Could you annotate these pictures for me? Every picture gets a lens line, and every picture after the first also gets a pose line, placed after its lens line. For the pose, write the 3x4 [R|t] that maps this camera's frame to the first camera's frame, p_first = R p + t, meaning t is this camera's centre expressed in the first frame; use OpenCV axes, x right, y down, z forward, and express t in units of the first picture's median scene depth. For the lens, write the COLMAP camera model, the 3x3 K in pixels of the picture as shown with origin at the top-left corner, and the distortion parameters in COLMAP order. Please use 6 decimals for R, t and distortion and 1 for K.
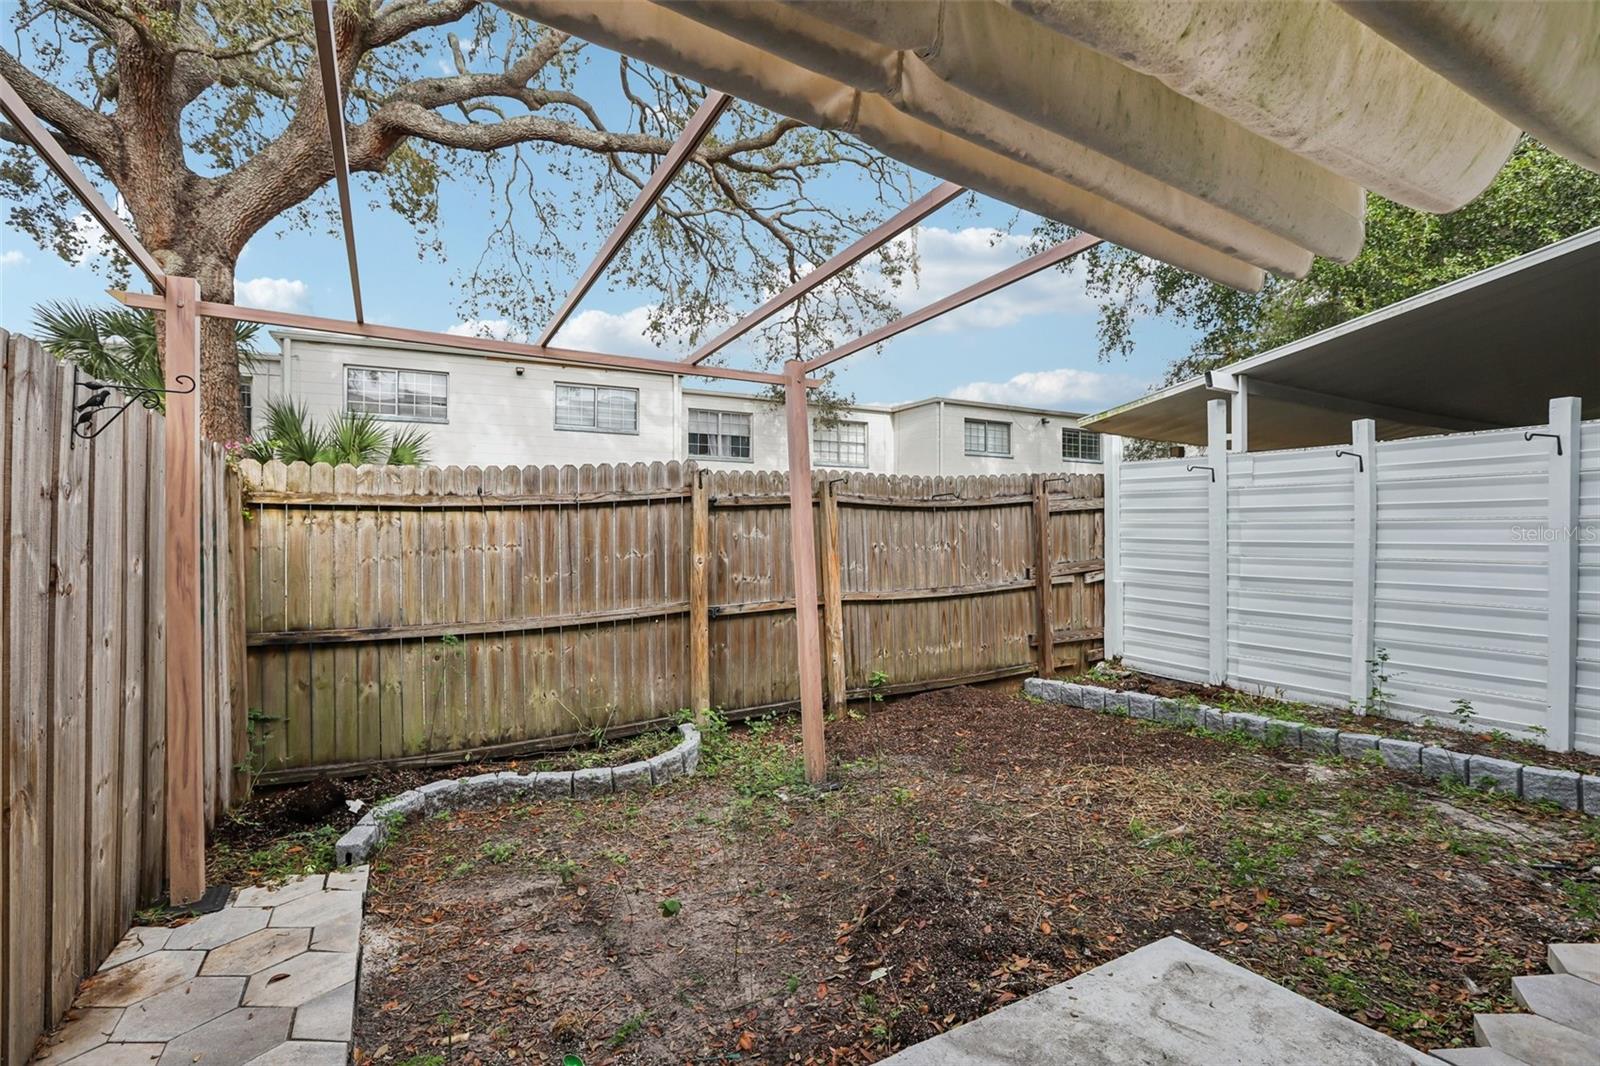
lens RADIAL K [[730.4, 0, 800.2], [0, 730.4, 534.2], [0, 0, 1]] dist [-0.042983, 0.012080]
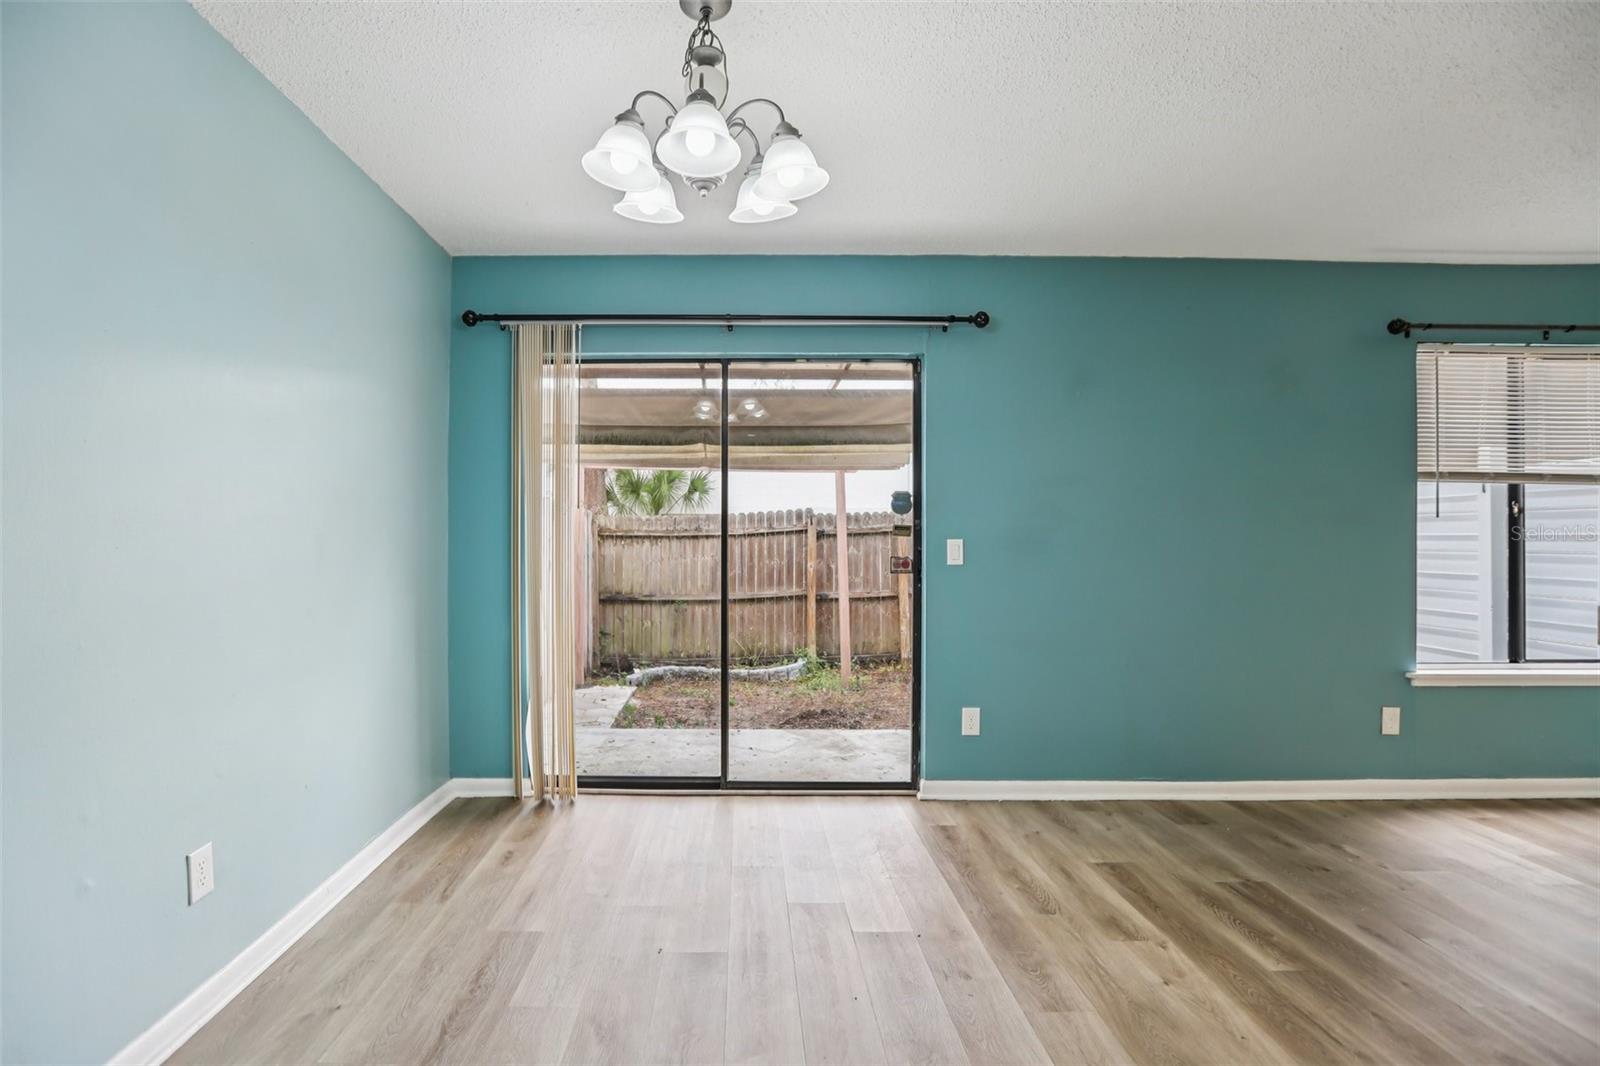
lens RADIAL K [[730.4, 0, 716.9], [0, 730.4, 529.8], [0, 0, 1]] dist [-0.042983, 0.012080]
pose [[0.874348, 0.001475, -0.485297, 0.566009], [-0.007679, 0.999912, -0.010796, -0.033646], [0.485239, 0.013166, 0.874282, -0.707061]]
